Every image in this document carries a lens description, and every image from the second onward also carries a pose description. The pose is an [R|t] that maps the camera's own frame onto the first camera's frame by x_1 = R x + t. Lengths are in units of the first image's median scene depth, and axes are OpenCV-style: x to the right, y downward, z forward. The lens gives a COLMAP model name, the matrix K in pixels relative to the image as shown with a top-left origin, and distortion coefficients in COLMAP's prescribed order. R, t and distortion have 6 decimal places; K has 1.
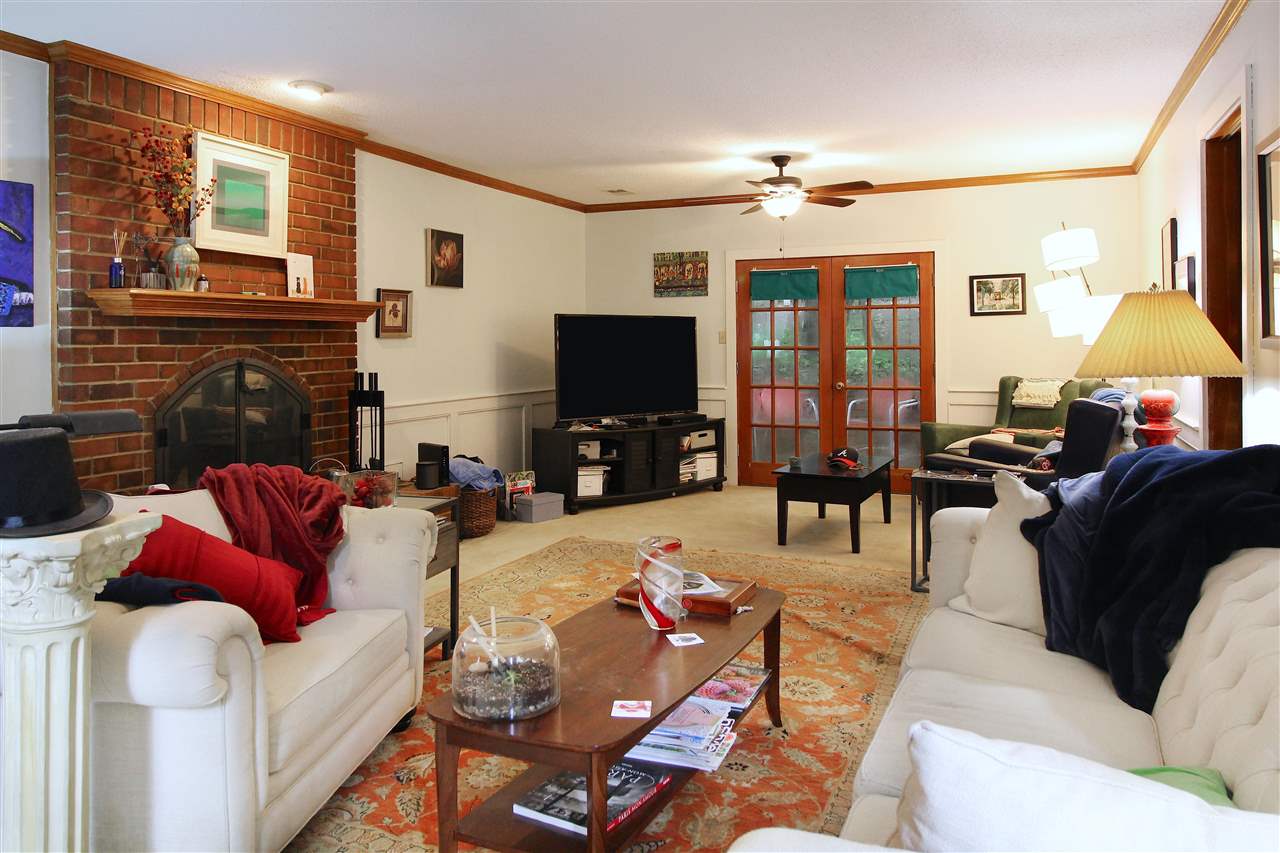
lens RADIAL K [[906.4, 0, 643.5], [0, 906.4, 428.8], [0, 0, 1]] dist [0.008628, -0.002804]
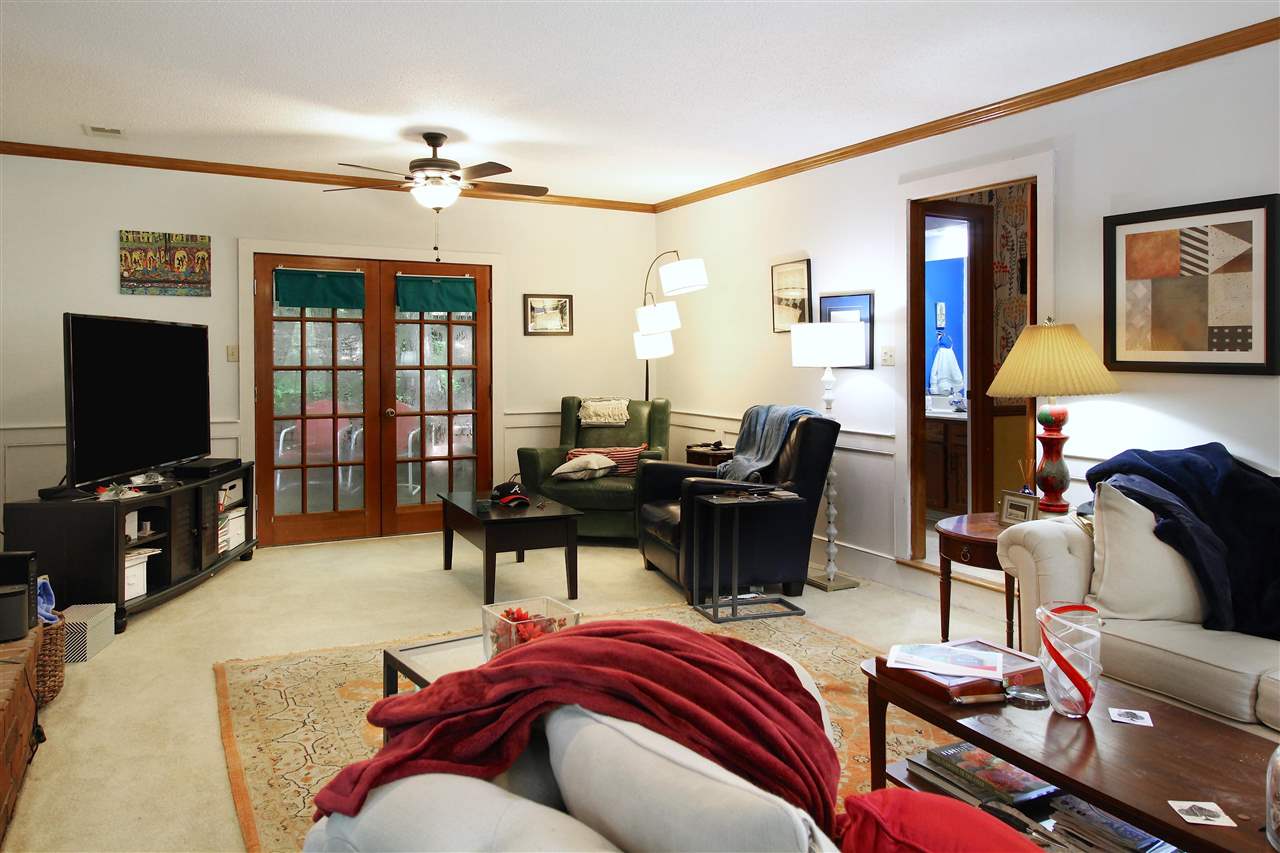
lens RADIAL K [[906.4, 0, 639.3], [0, 906.4, 430.4], [0, 0, 1]] dist [0.008628, -0.002804]
pose [[0.618758, -0.054976, 0.783656, -0.328288], [0.067194, 0.997596, 0.016929, -0.030942], [-0.782703, 0.042182, 0.620965, 0.306989]]
